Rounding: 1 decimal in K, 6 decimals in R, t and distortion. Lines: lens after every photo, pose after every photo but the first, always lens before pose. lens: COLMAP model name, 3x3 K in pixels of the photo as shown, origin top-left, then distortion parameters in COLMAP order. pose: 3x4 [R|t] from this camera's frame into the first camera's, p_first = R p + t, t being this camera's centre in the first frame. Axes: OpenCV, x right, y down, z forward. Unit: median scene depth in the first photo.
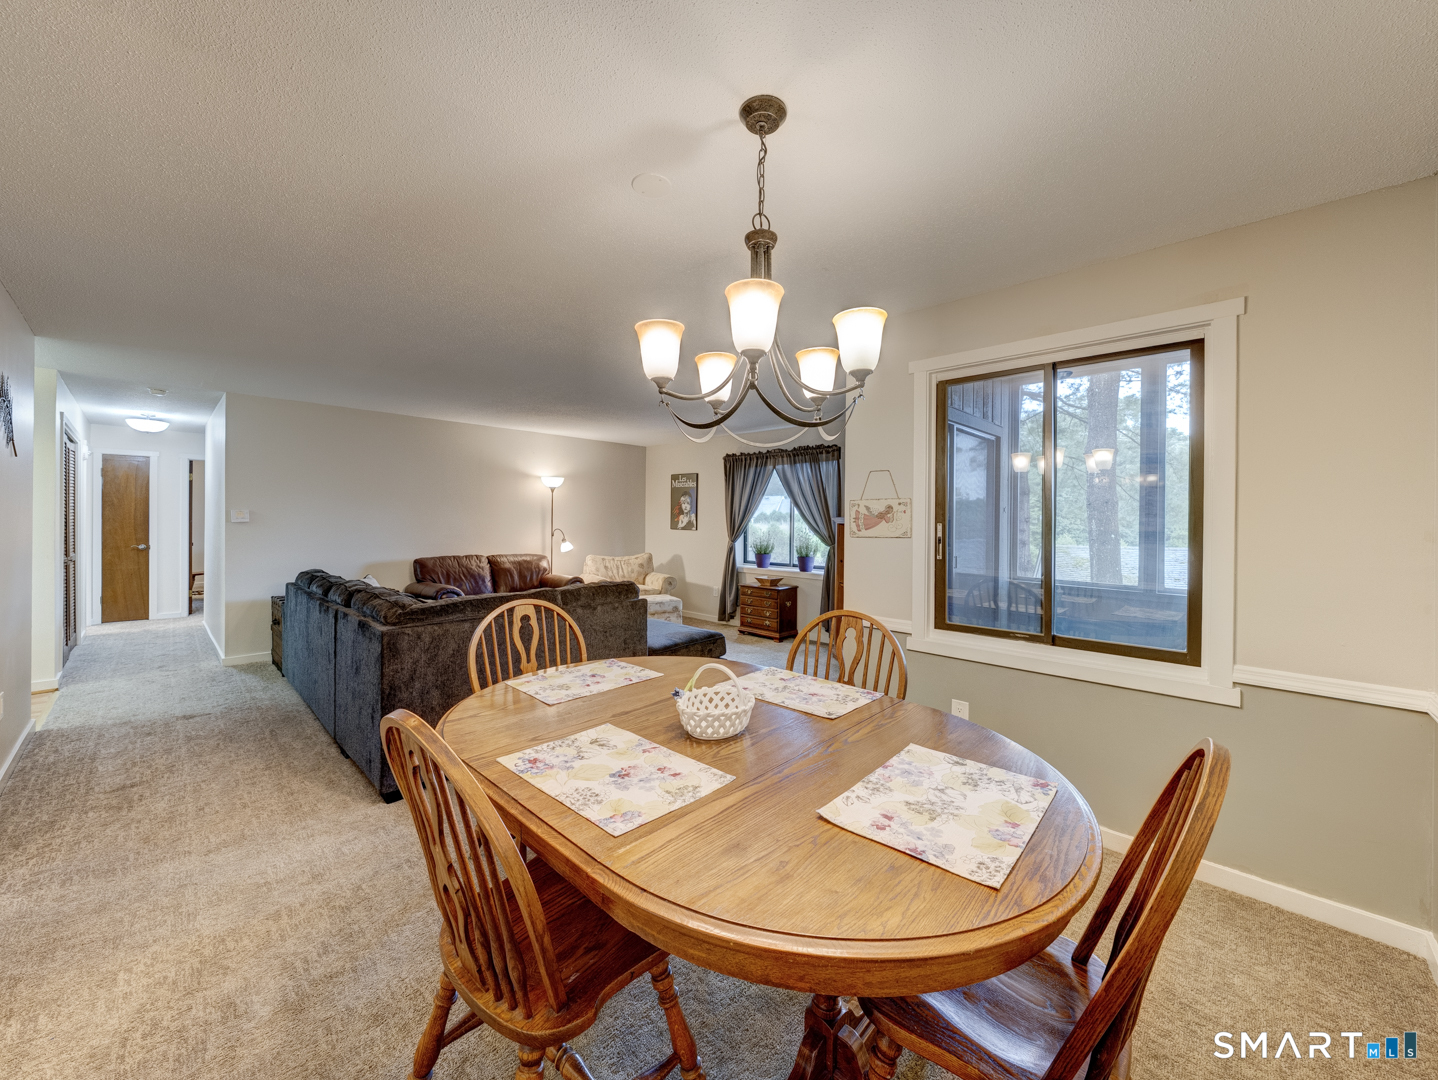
lens RADIAL K [[558.2, 0, 700.5], [0, 558.2, 522.0], [0, 0, 1]] dist [0.008284, 0.001097]
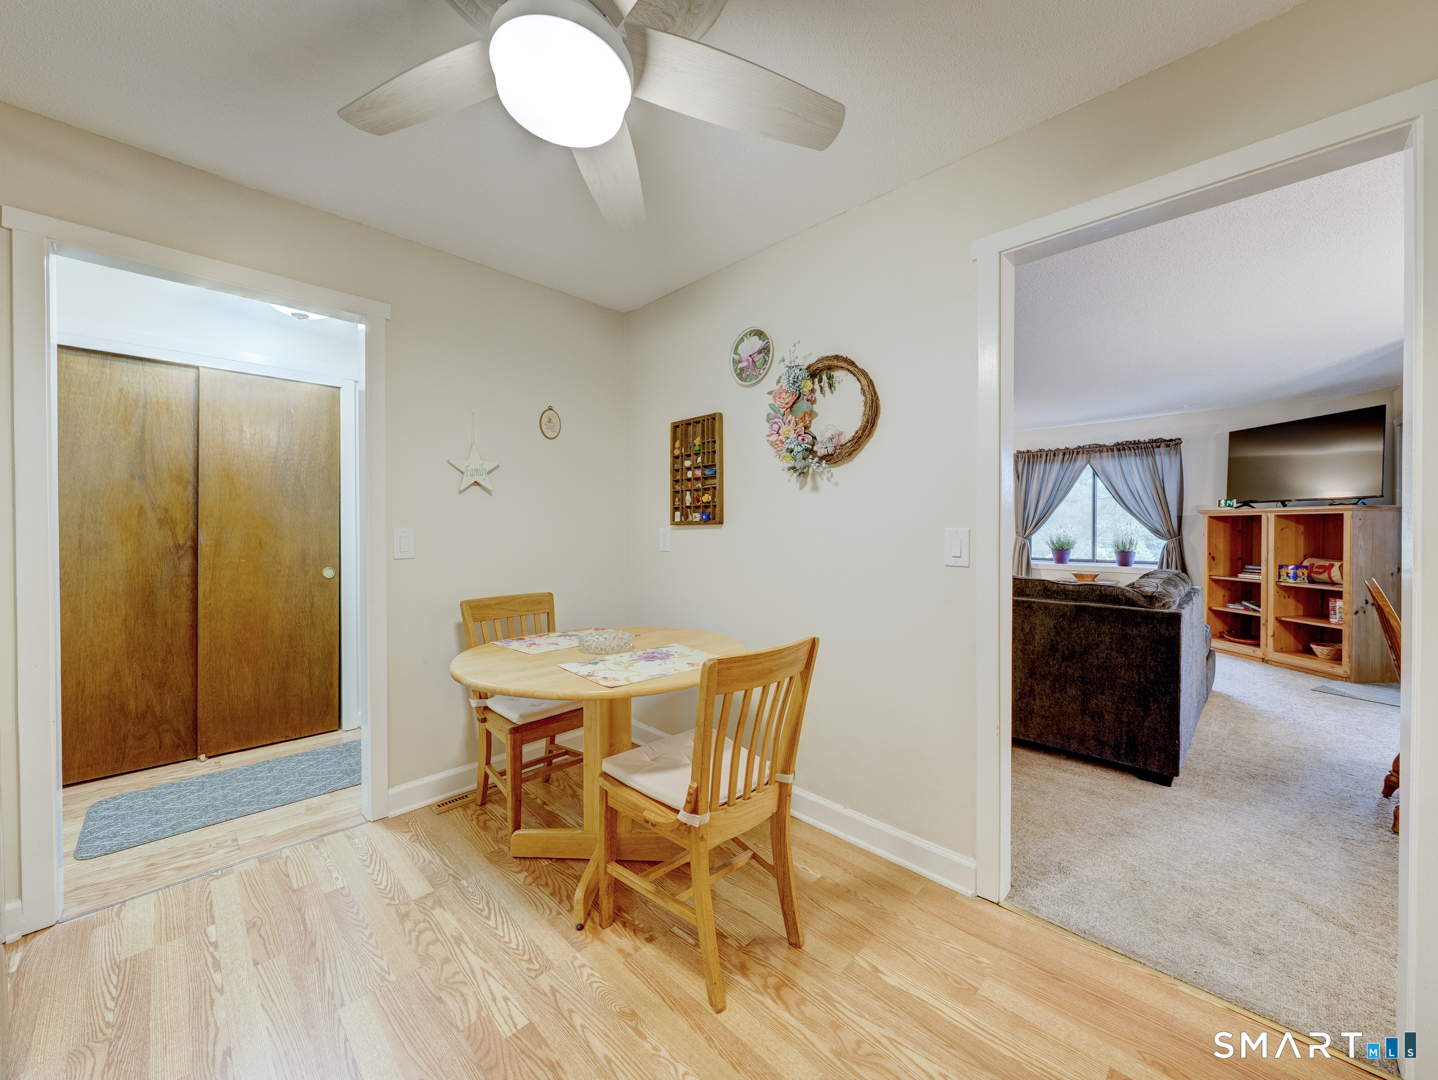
lens RADIAL K [[558.2, 0, 718.2], [0, 558.2, 532.7], [0, 0, 1]] dist [0.008284, 0.001097]
pose [[0.999587, -0.010024, 0.026941, -0.564020], [0.009884, 0.999937, 0.005330, 0.015548], [-0.026993, -0.005061, 0.999623, 0.018687]]
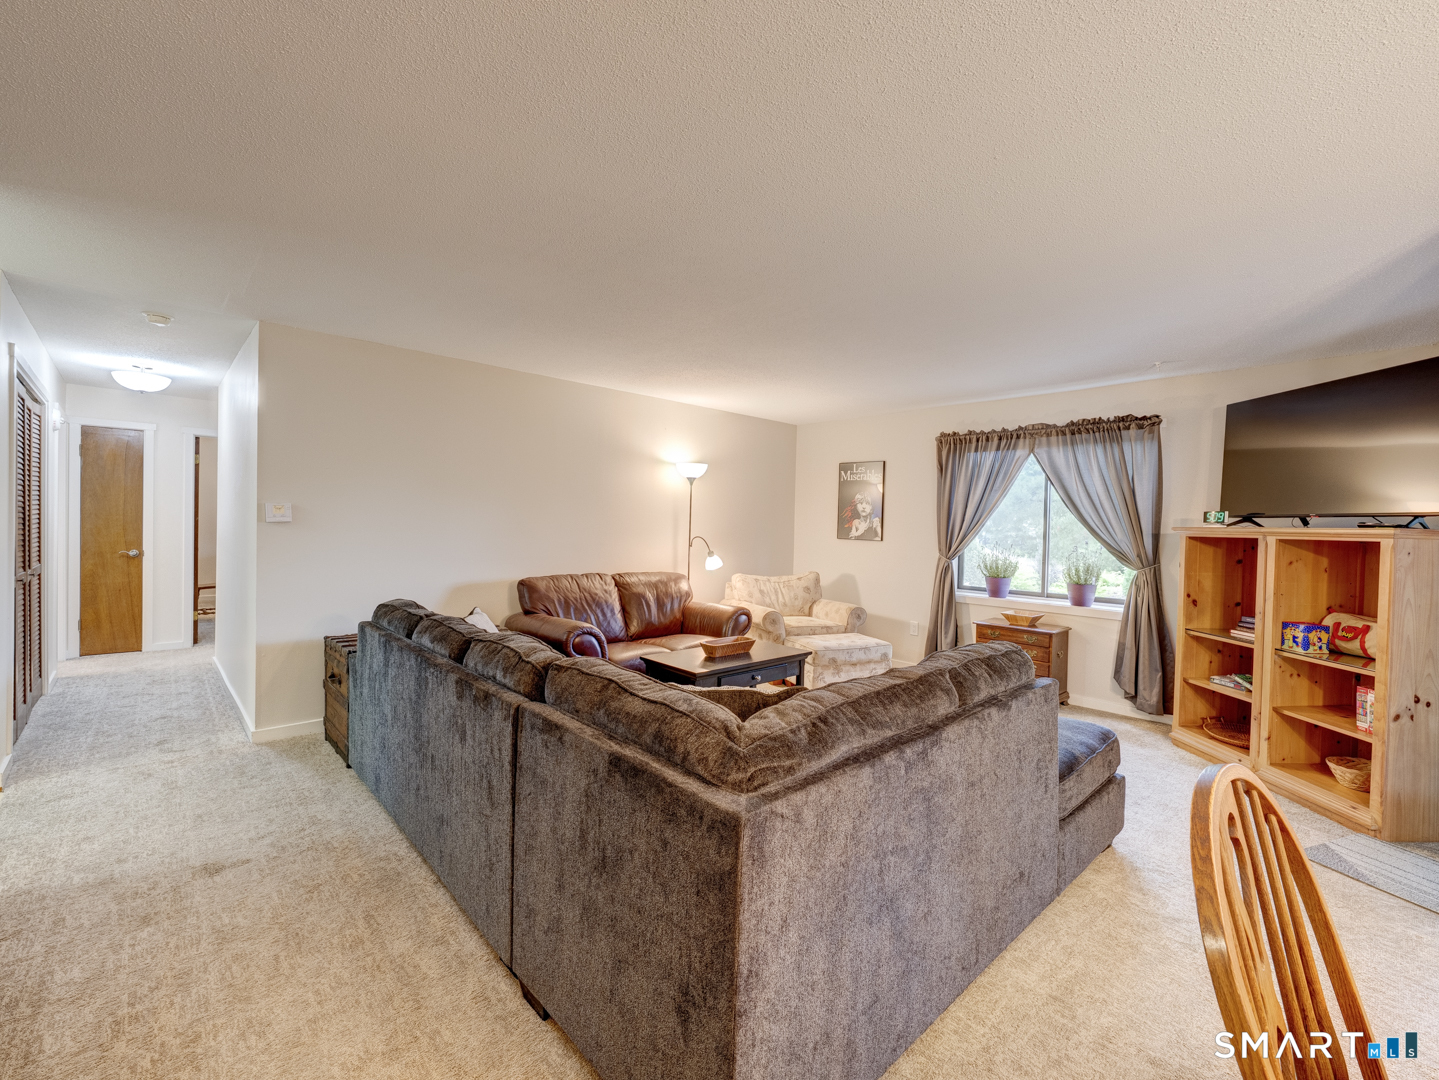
lens RADIAL K [[620.2, 0, 709.6], [0, 620.2, 532.7], [0, 0, 1]] dist [0.008439, 0.000060]
pose [[0.999277, 0.014537, -0.035119, -0.234190], [-0.014181, 0.999846, 0.010362, -0.001311], [0.035265, -0.009857, 0.999329, 0.234730]]
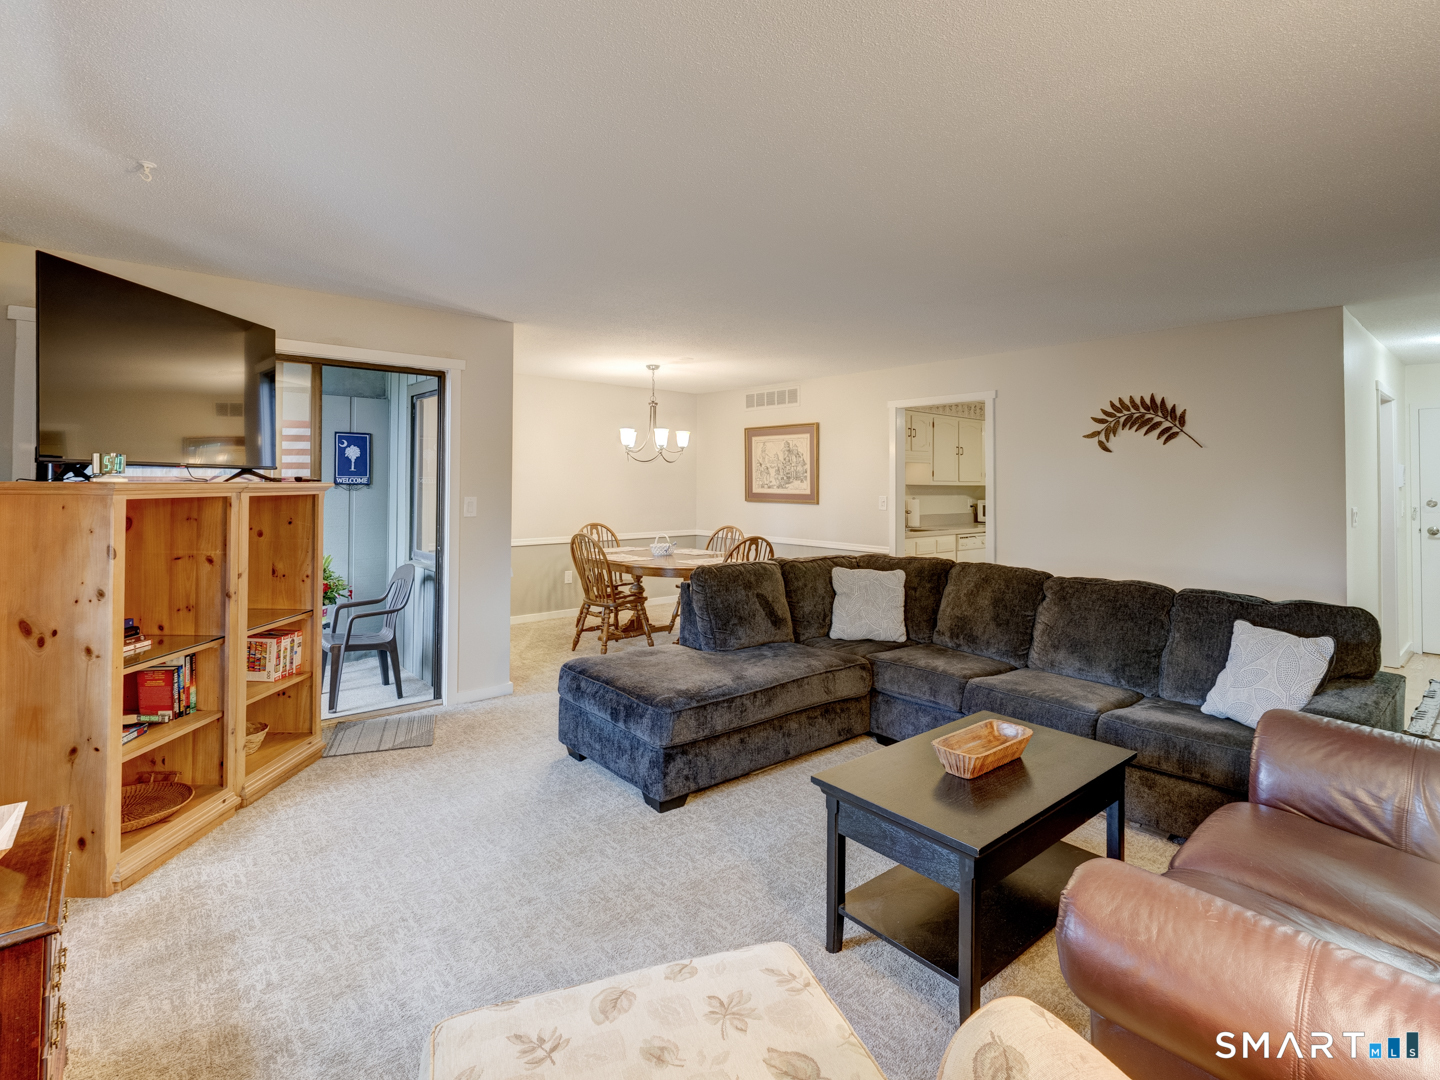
lens RADIAL K [[711.0, 0, 712.7], [0, 711.0, 463.5], [0, 0, 1]] dist [0.009149, 0.003043]
pose [[-0.996543, -0.014742, 0.081756, -0.133984], [-0.016535, 0.999636, -0.021297, -0.014203], [-0.081412, -0.022575, -0.996425, 1.215915]]
